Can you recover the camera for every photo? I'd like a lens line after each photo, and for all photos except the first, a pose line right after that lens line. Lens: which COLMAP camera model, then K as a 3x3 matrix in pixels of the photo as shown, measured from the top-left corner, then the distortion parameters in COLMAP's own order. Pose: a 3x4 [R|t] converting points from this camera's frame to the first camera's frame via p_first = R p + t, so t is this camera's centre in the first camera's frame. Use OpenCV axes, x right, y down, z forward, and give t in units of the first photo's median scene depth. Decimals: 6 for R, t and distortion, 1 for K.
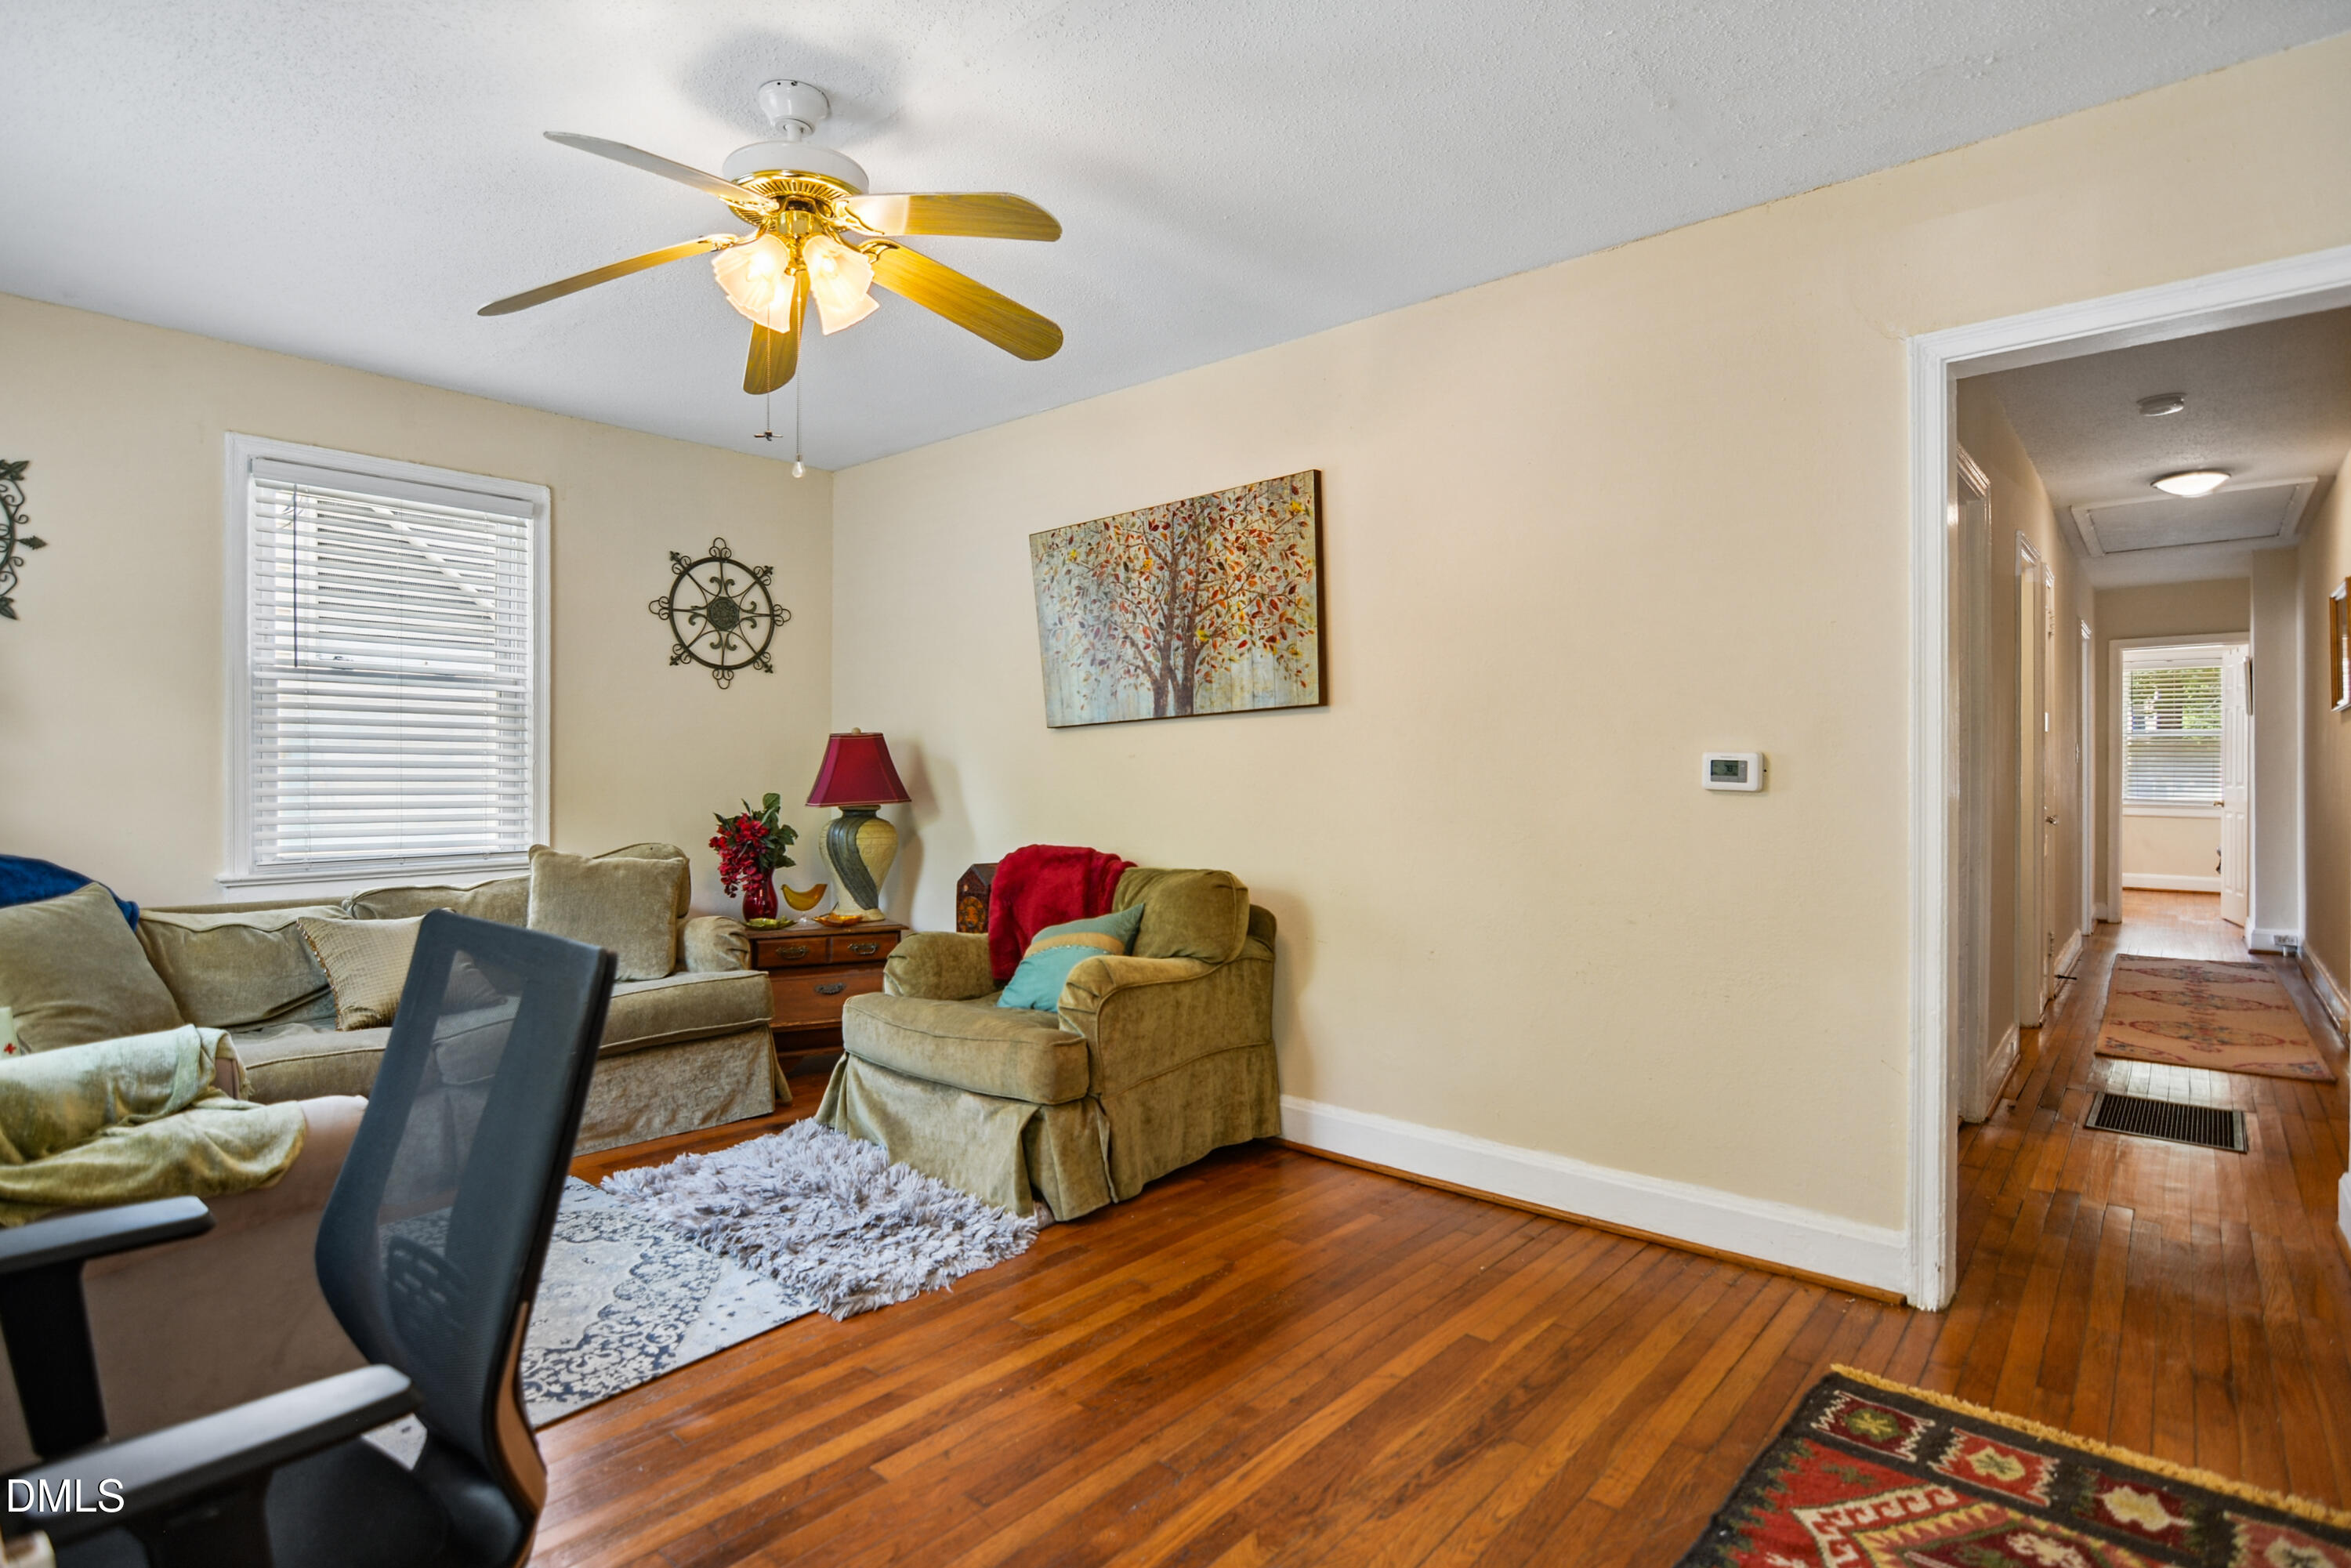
lens RADIAL K [[1143.9, 0, 1173.0], [0, 1143.9, 770.5], [0, 0, 1]] dist [-0.017542, 0.000695]
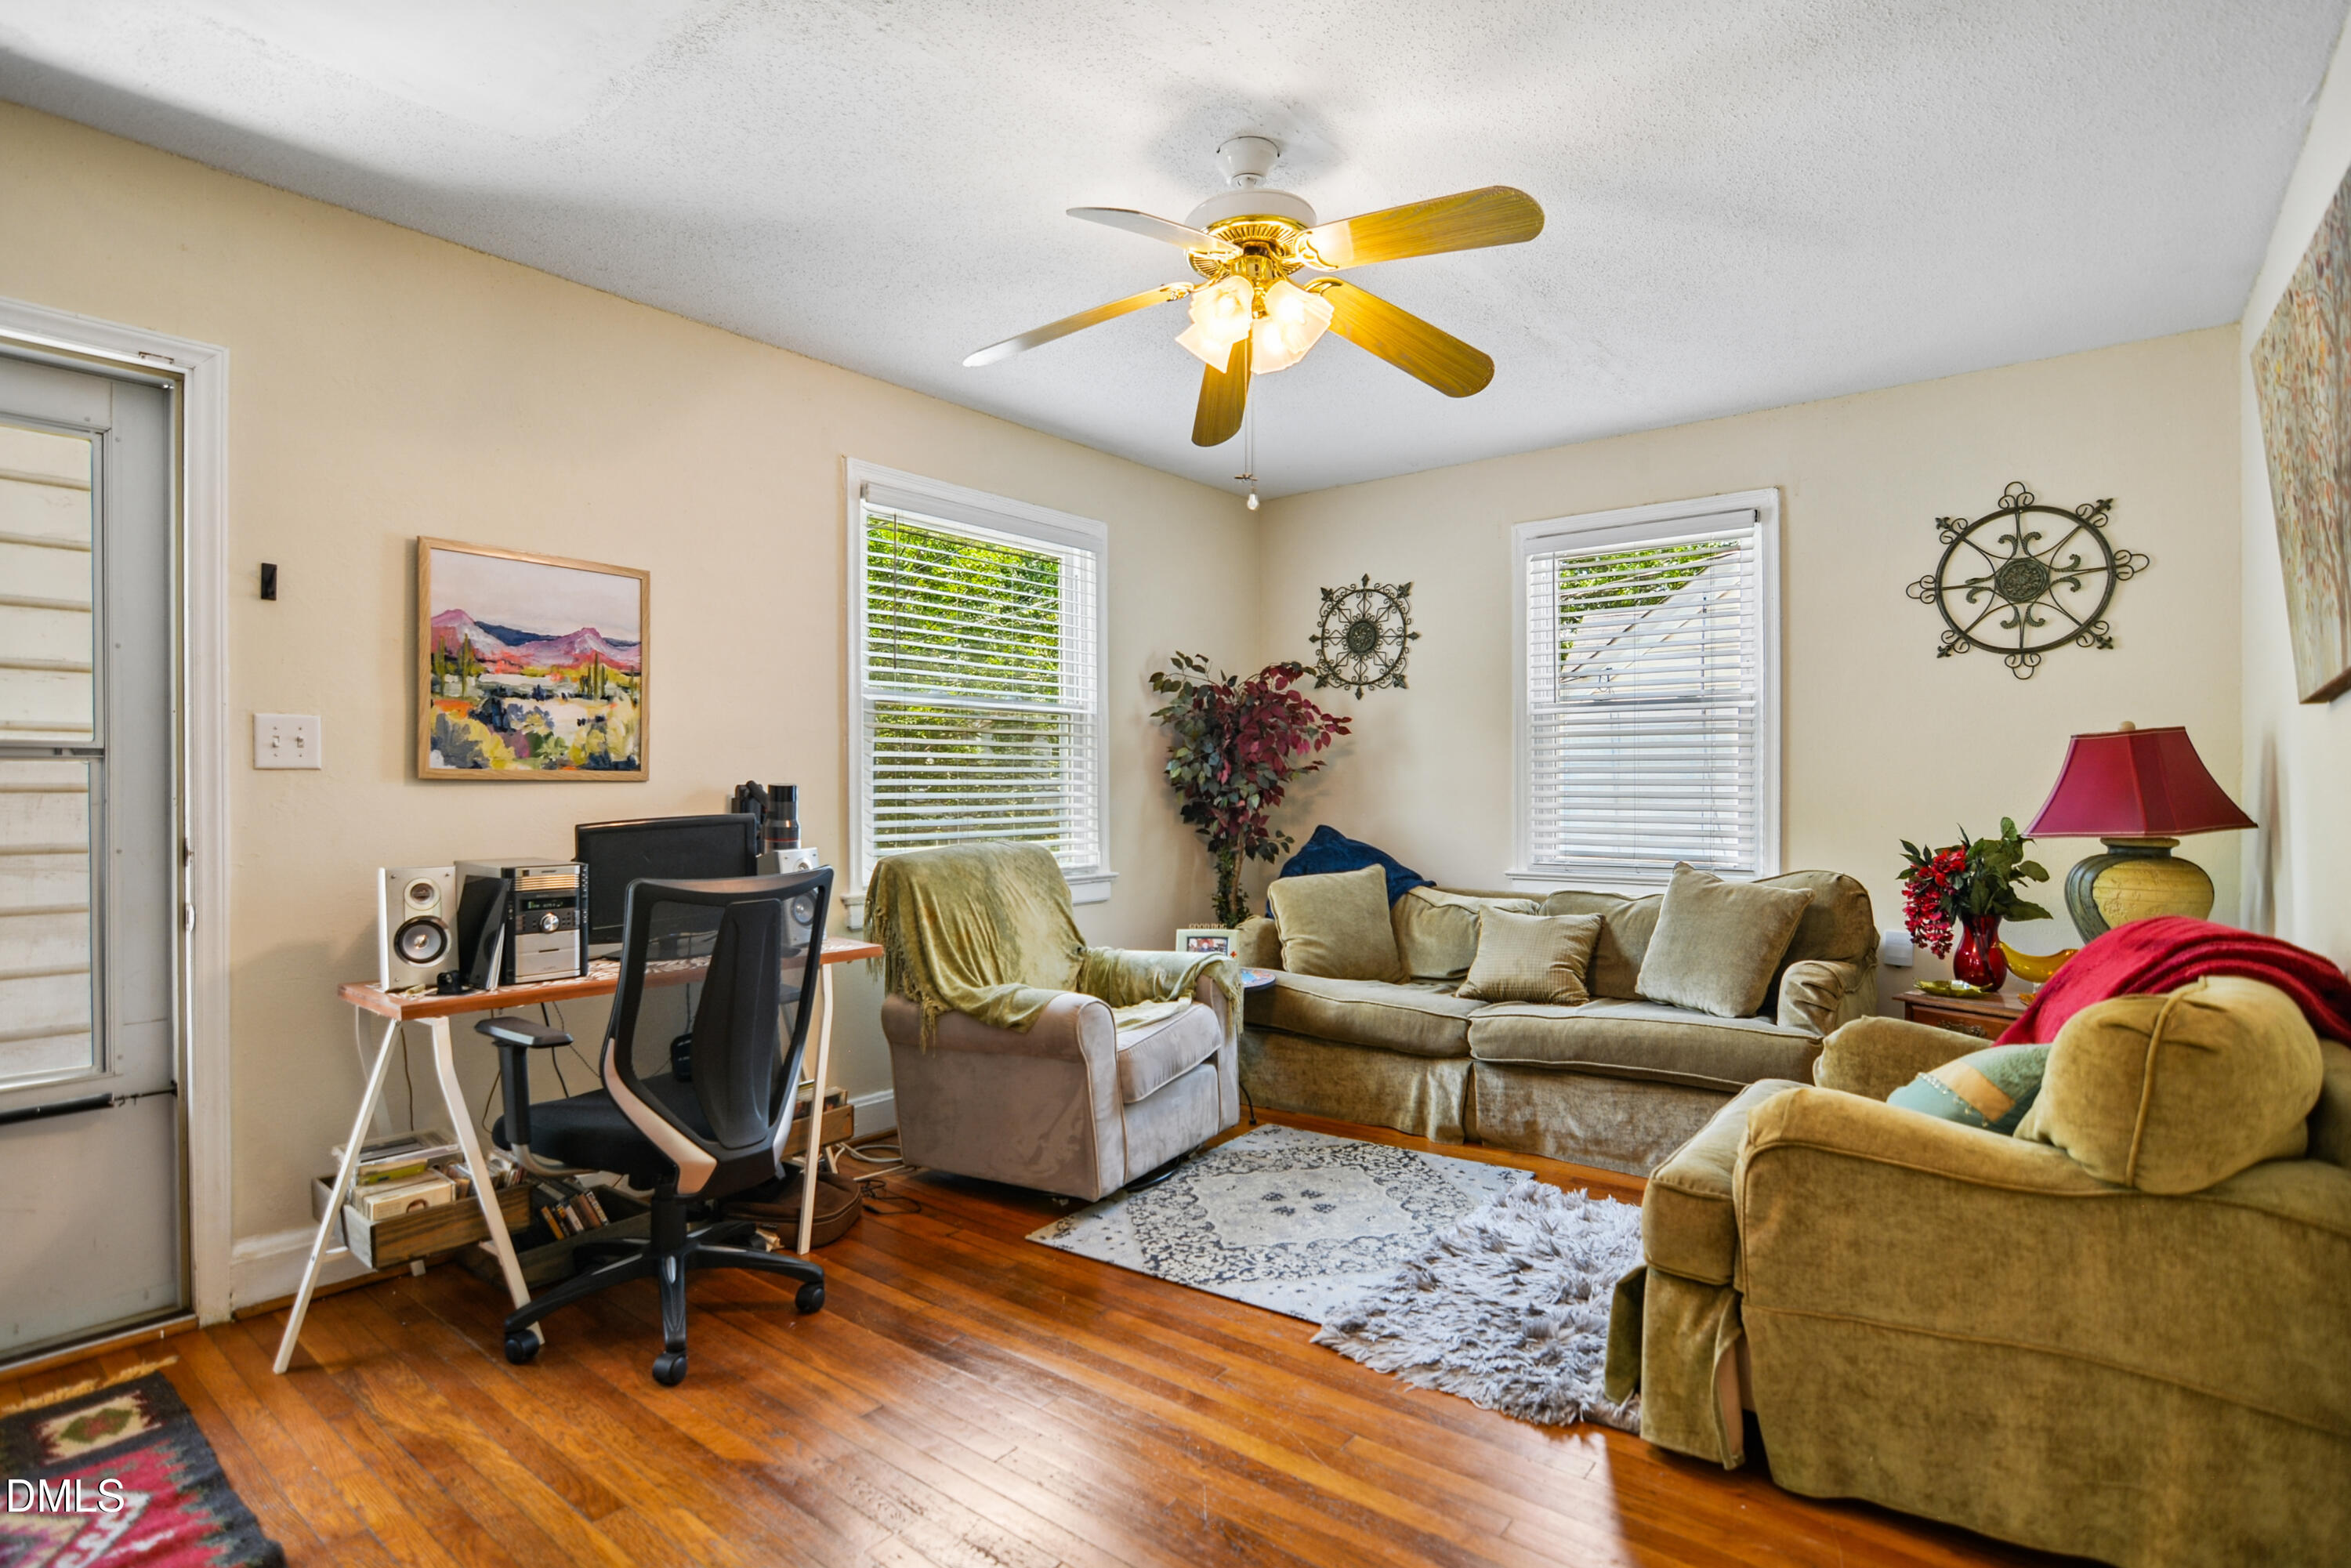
lens RADIAL K [[1168.7, 0, 1160.3], [0, 1168.7, 790.4], [0, 0, 1]] dist [-0.038489, 0.008516]
pose [[0.052326, 0.000053, -0.998630, 0.362463], [0.004484, 0.999990, 0.000288, -0.000139], [0.998620, -0.004493, 0.052325, 0.413725]]
